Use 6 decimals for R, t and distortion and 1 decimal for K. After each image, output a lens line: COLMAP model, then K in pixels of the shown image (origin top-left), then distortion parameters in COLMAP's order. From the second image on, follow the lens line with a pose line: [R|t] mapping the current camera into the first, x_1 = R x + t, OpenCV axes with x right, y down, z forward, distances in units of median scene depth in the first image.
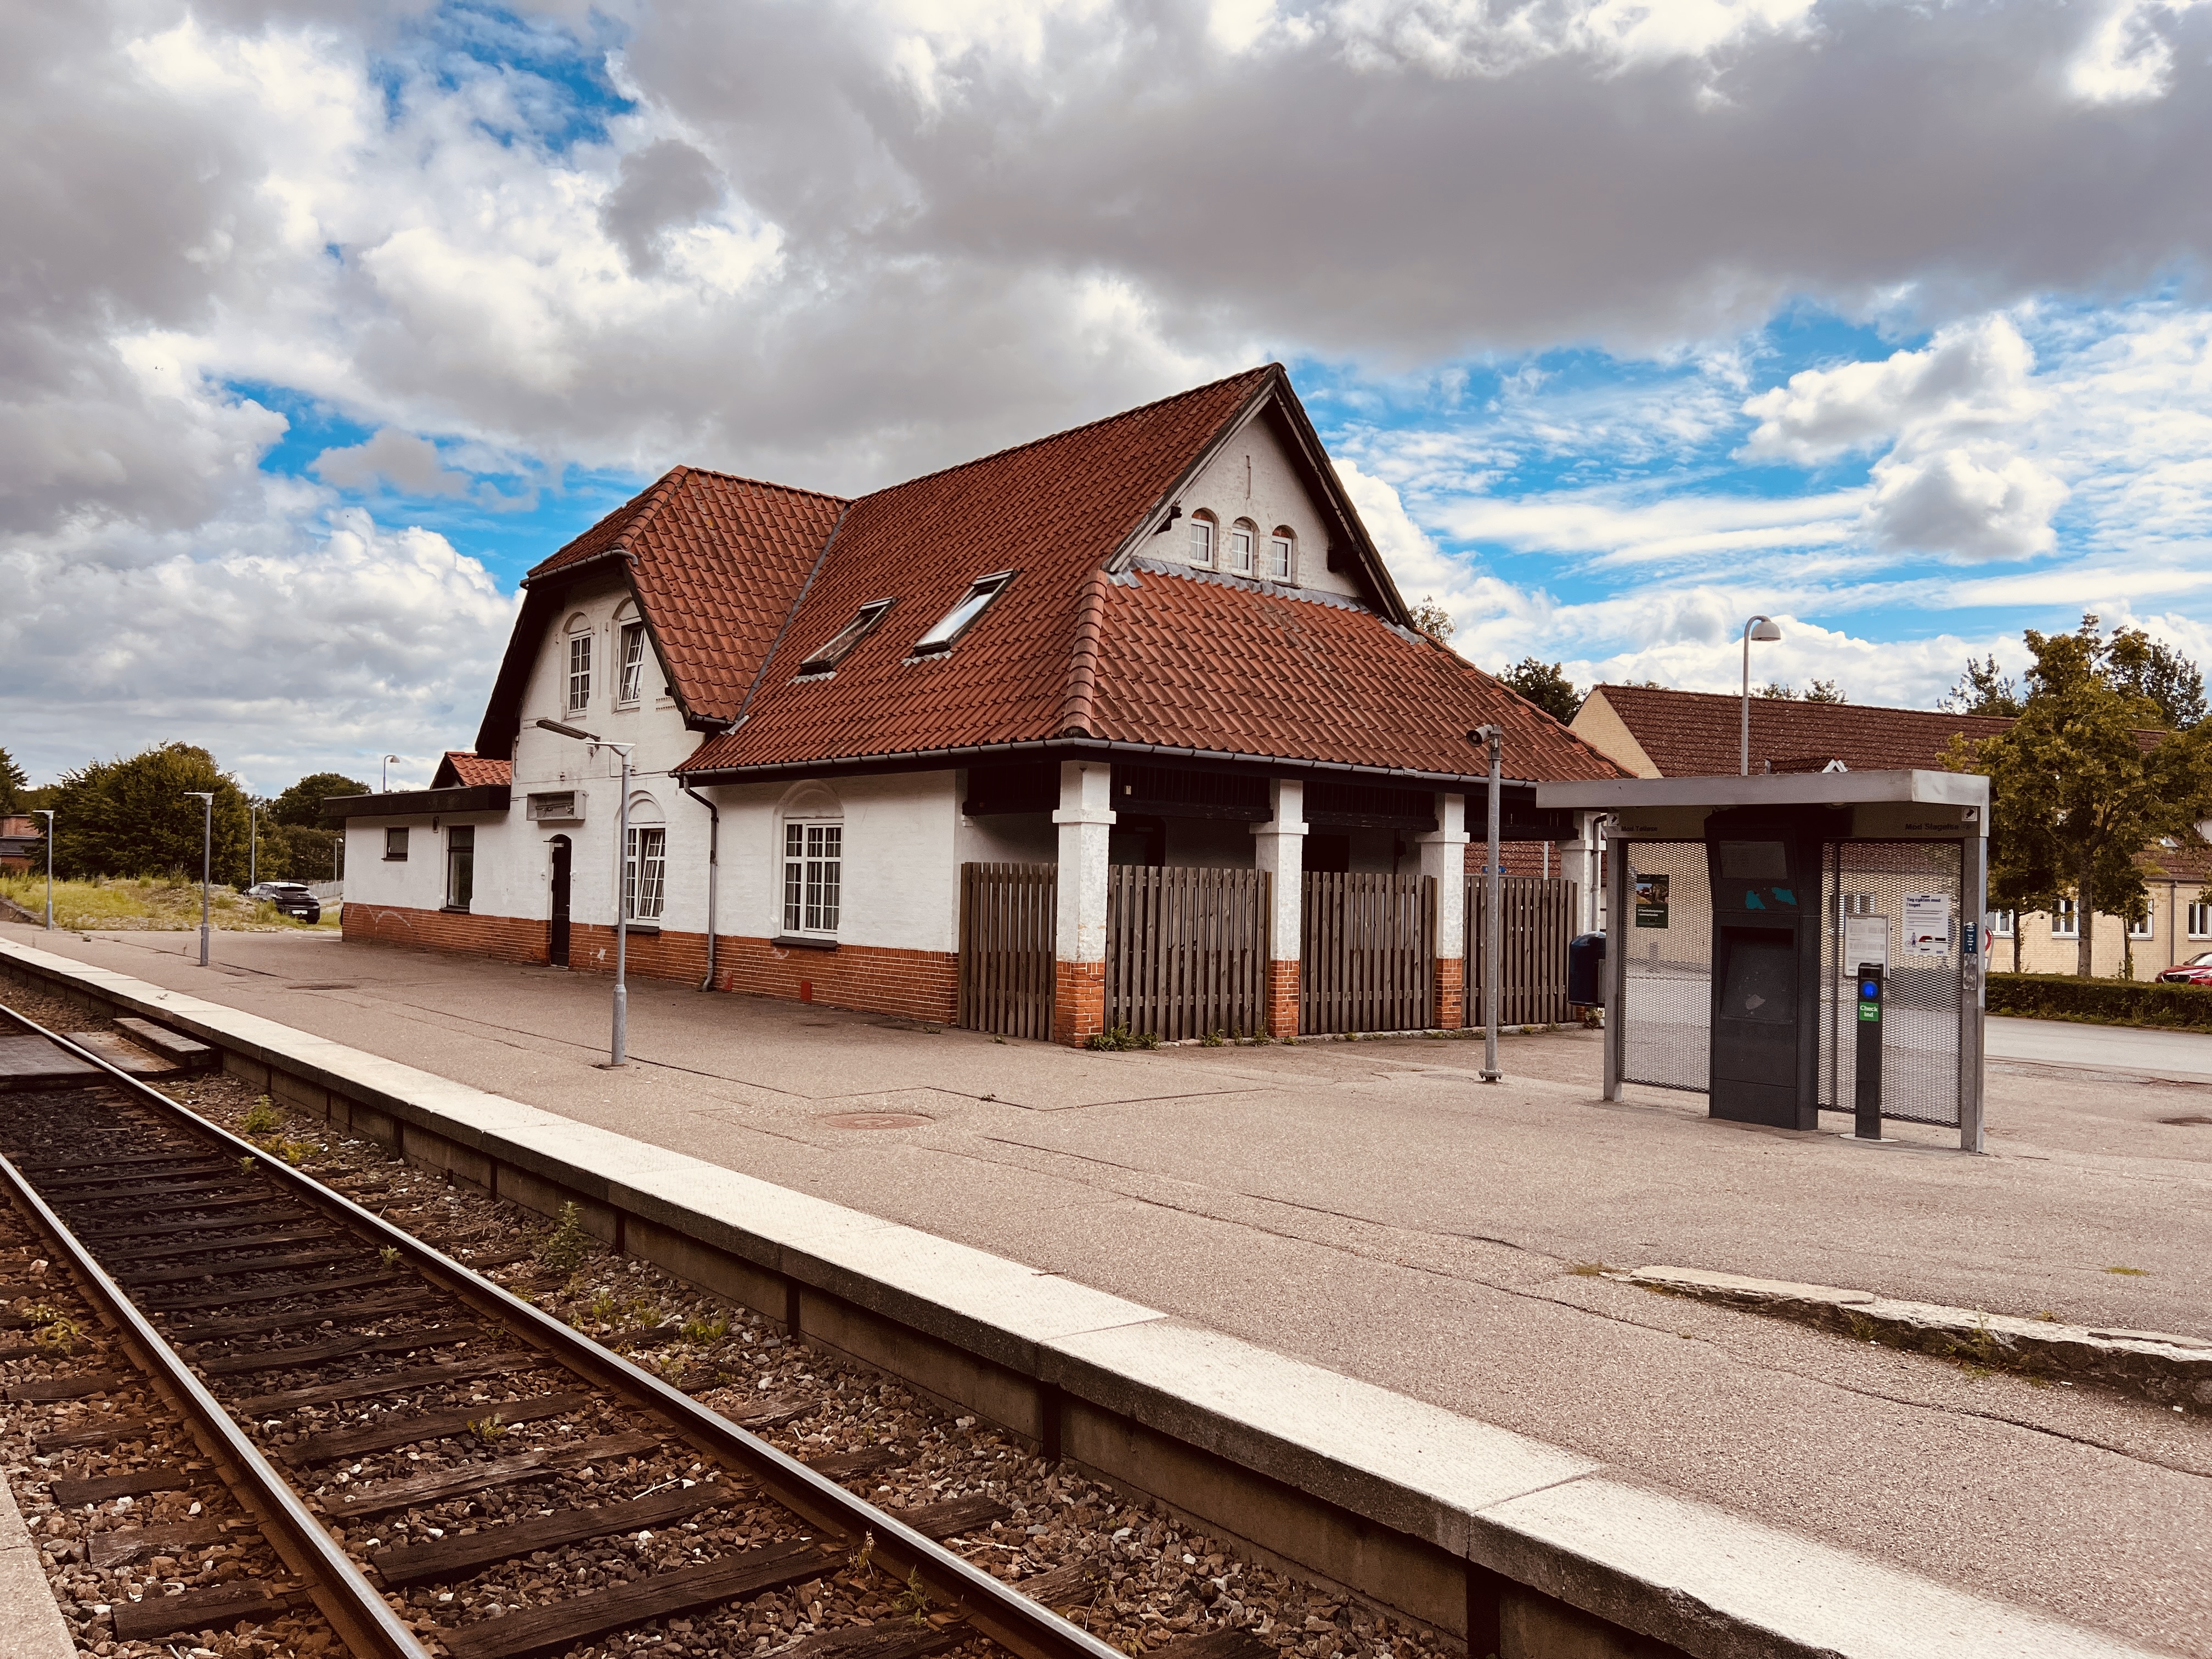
lens RADIAL K [[1643.0, 0, 1104.0], [0, 1643.0, 854.9], [0, 0, 1]] dist [0.120357, -0.224353]
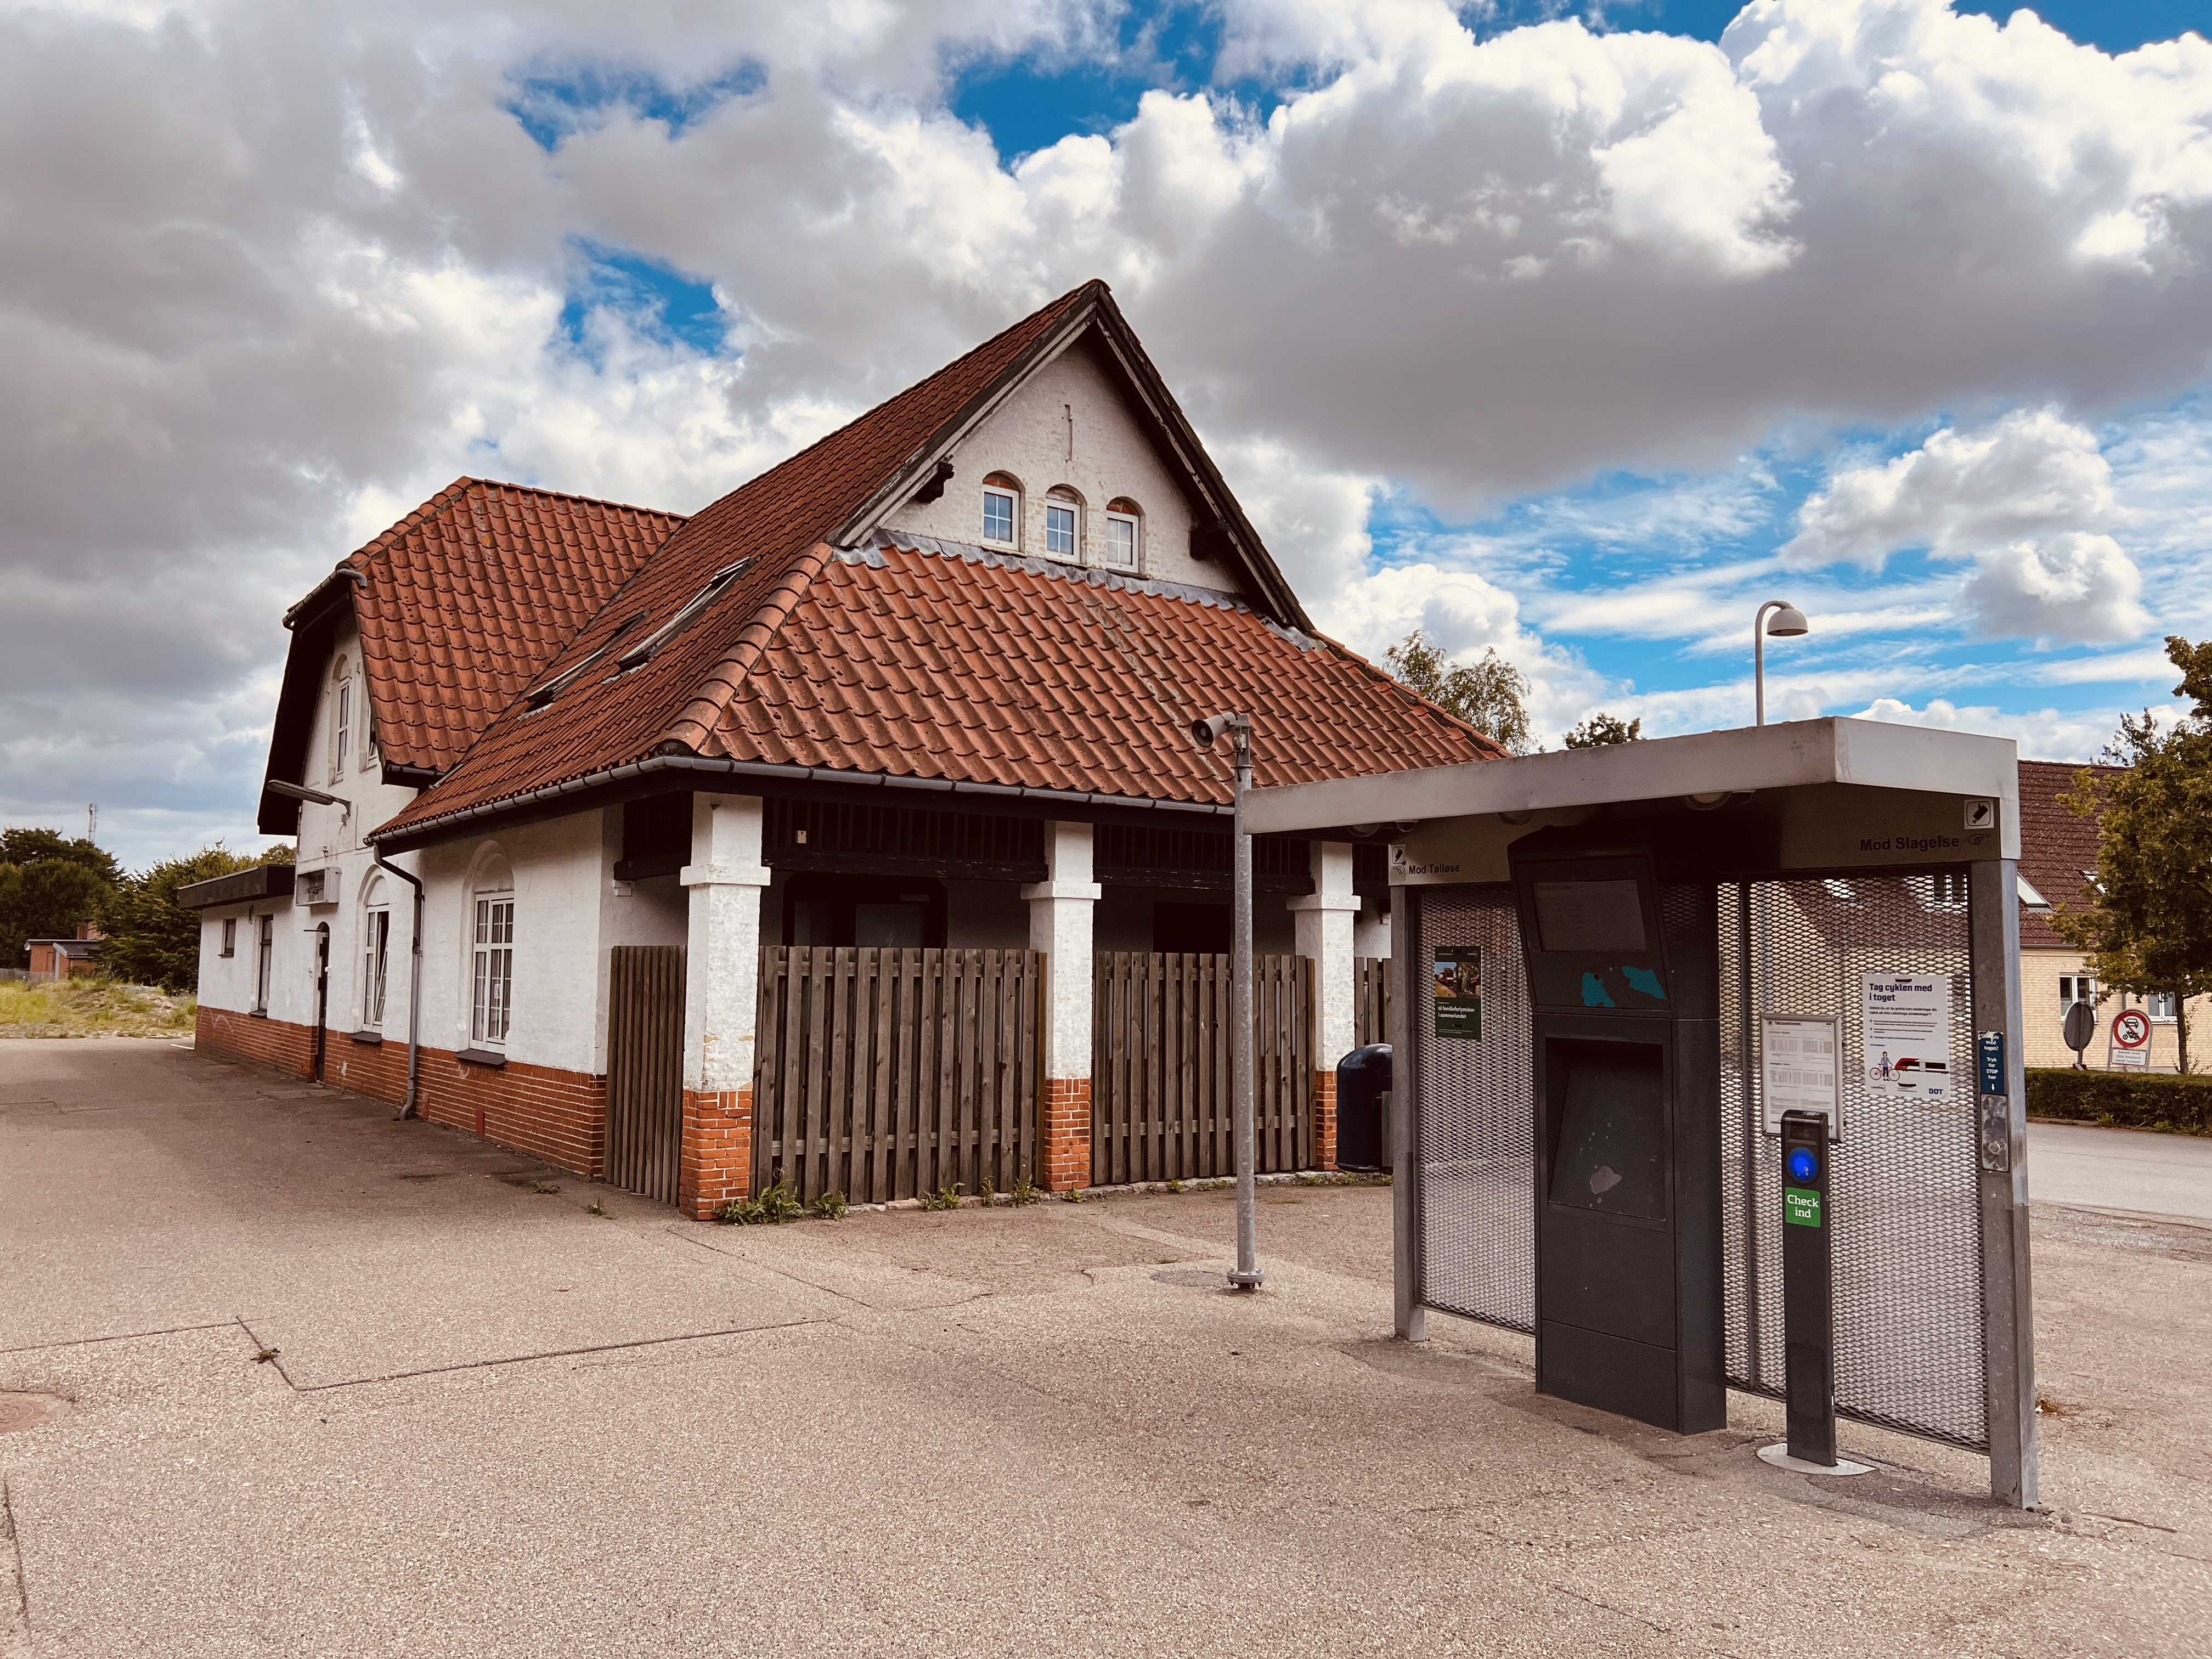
lens RADIAL K [[1652.1, 0, 1096.2], [0, 1652.1, 846.3], [0, 0, 1]] dist [0.082704, -0.120077]
pose [[0.996702, -0.018371, -0.079041, 0.157506], [0.013693, 0.998145, -0.059318, 0.005980], [0.079984, 0.058040, 0.995105, 0.256942]]
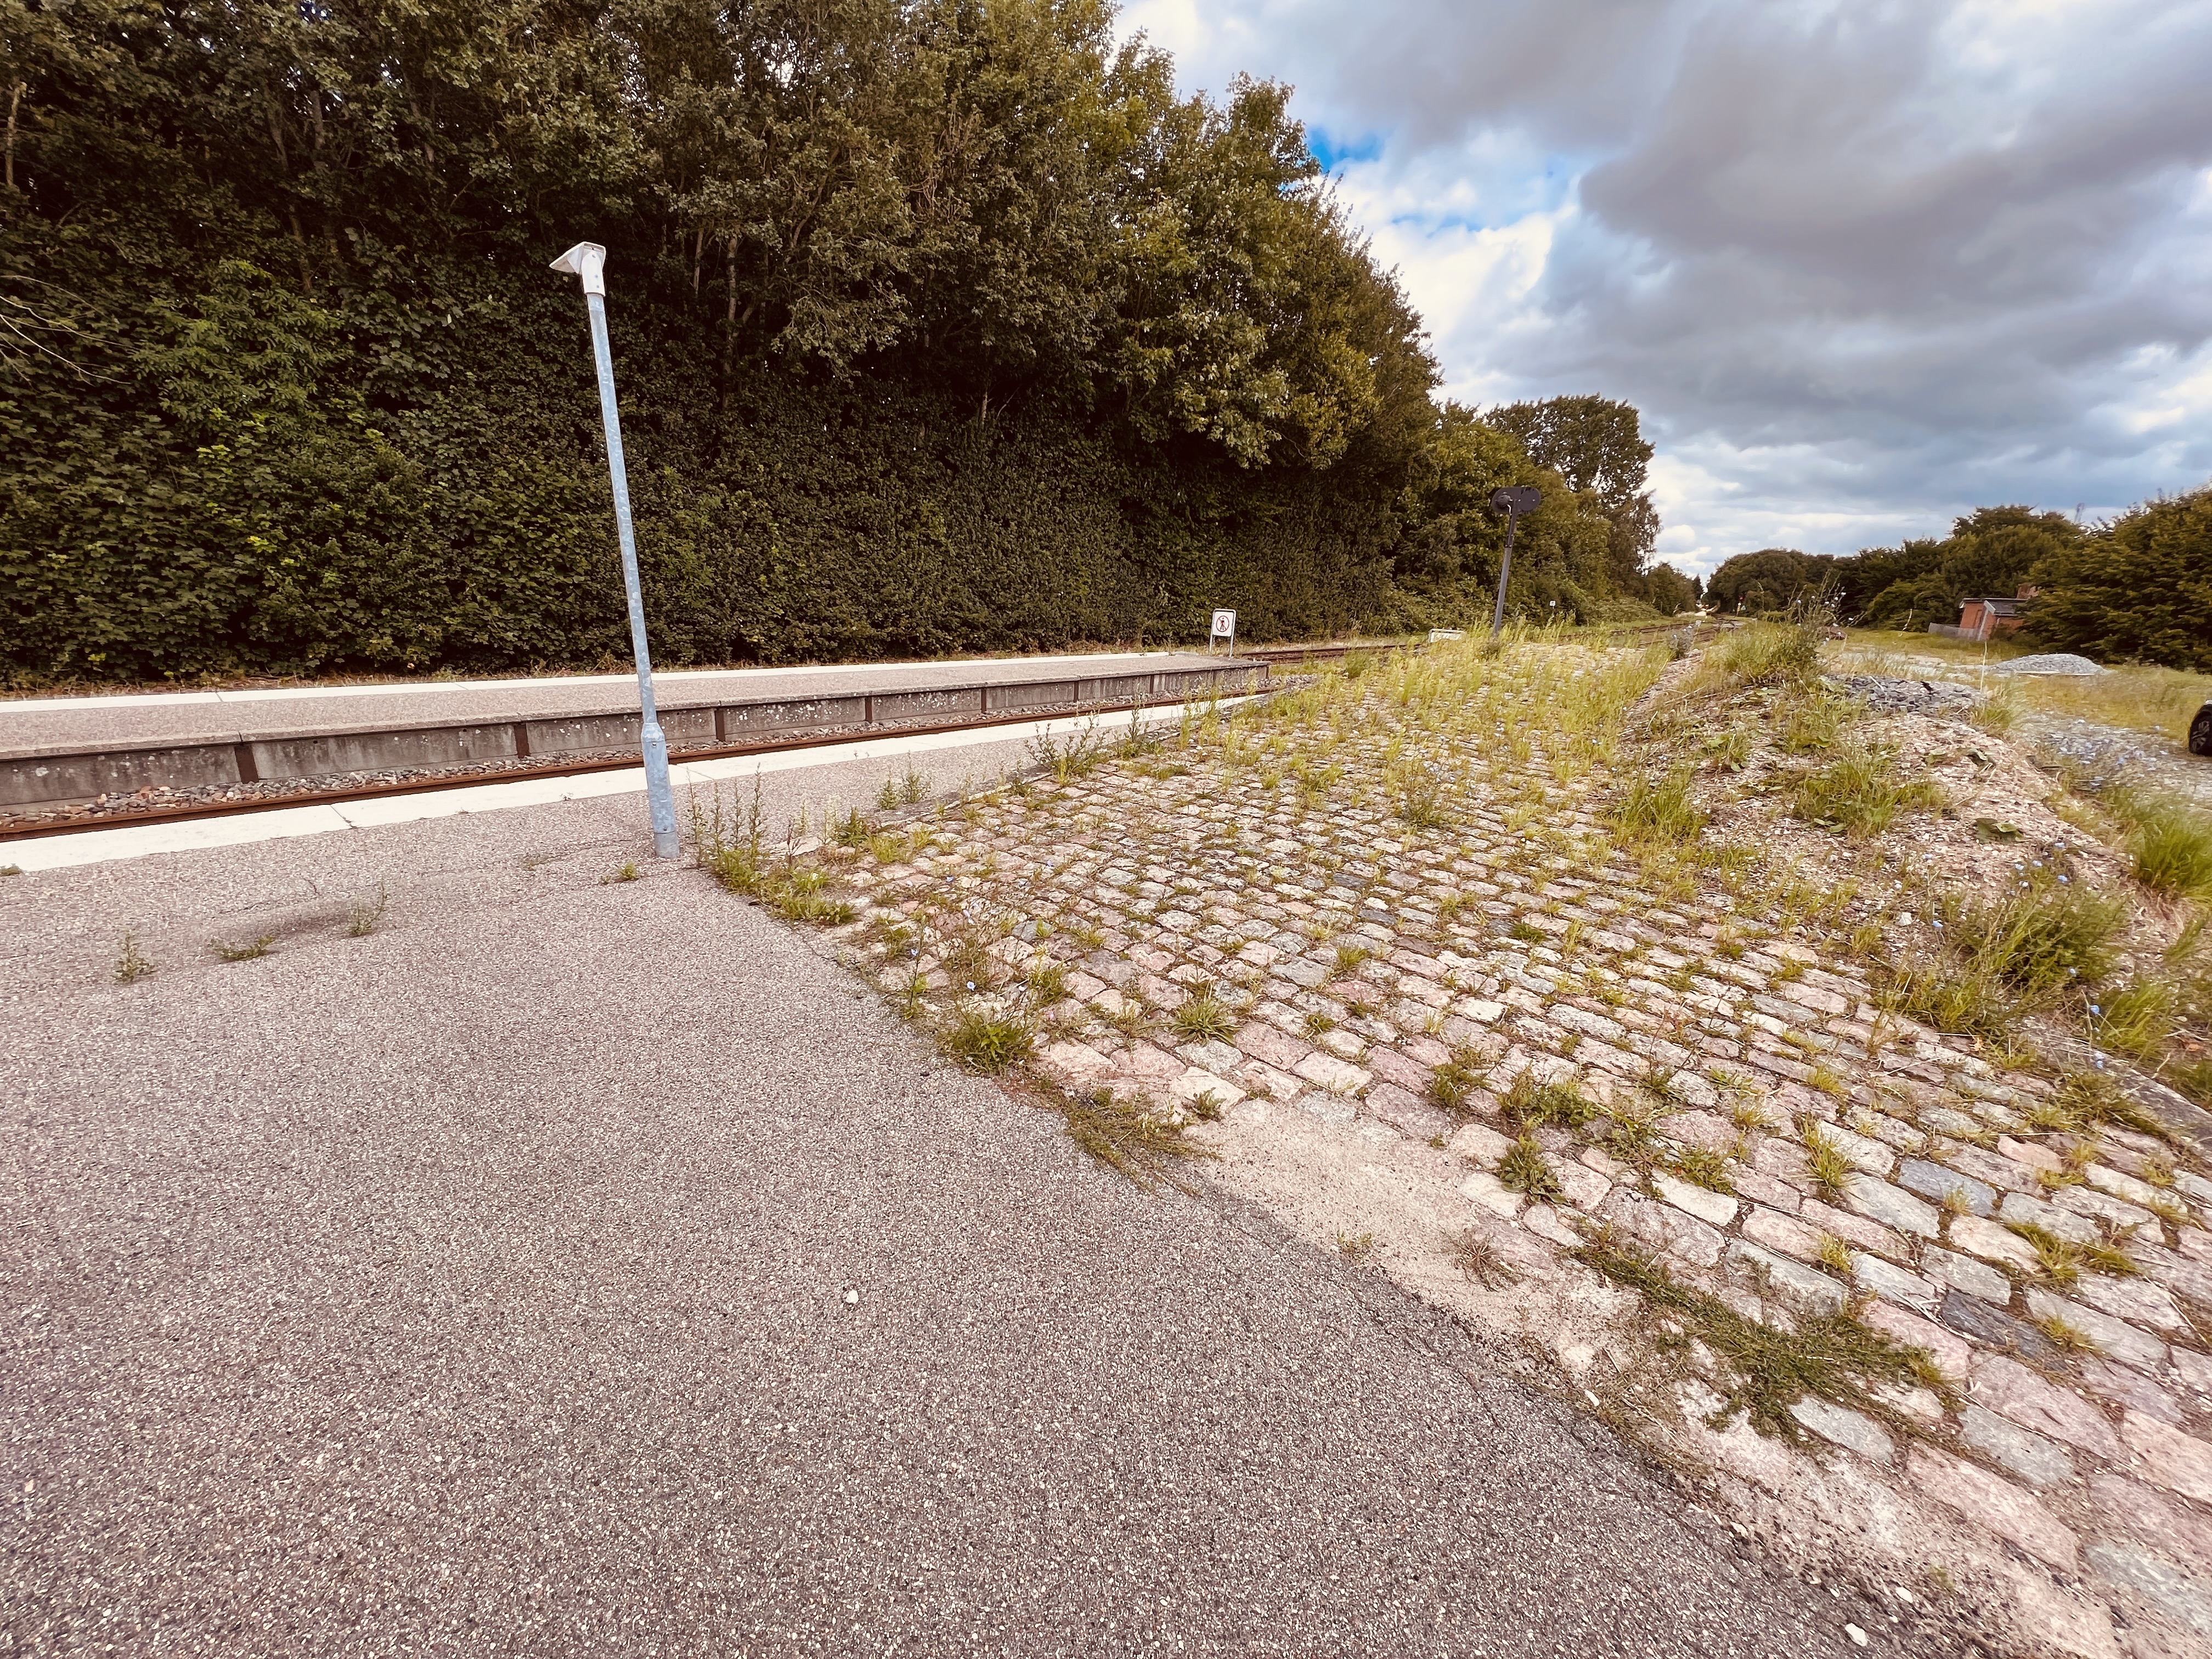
lens RADIAL K [[882.4, 0, 1108.6], [0, 882.4, 833.6], [0, 0, 1]] dist [-0.000866, -0.000607]
pose [[0.141604, 0.250793, -0.957628, -0.986612], [-0.019233, 0.967890, 0.250637, 0.022076], [0.989737, -0.017073, 0.141881, 2.014041]]
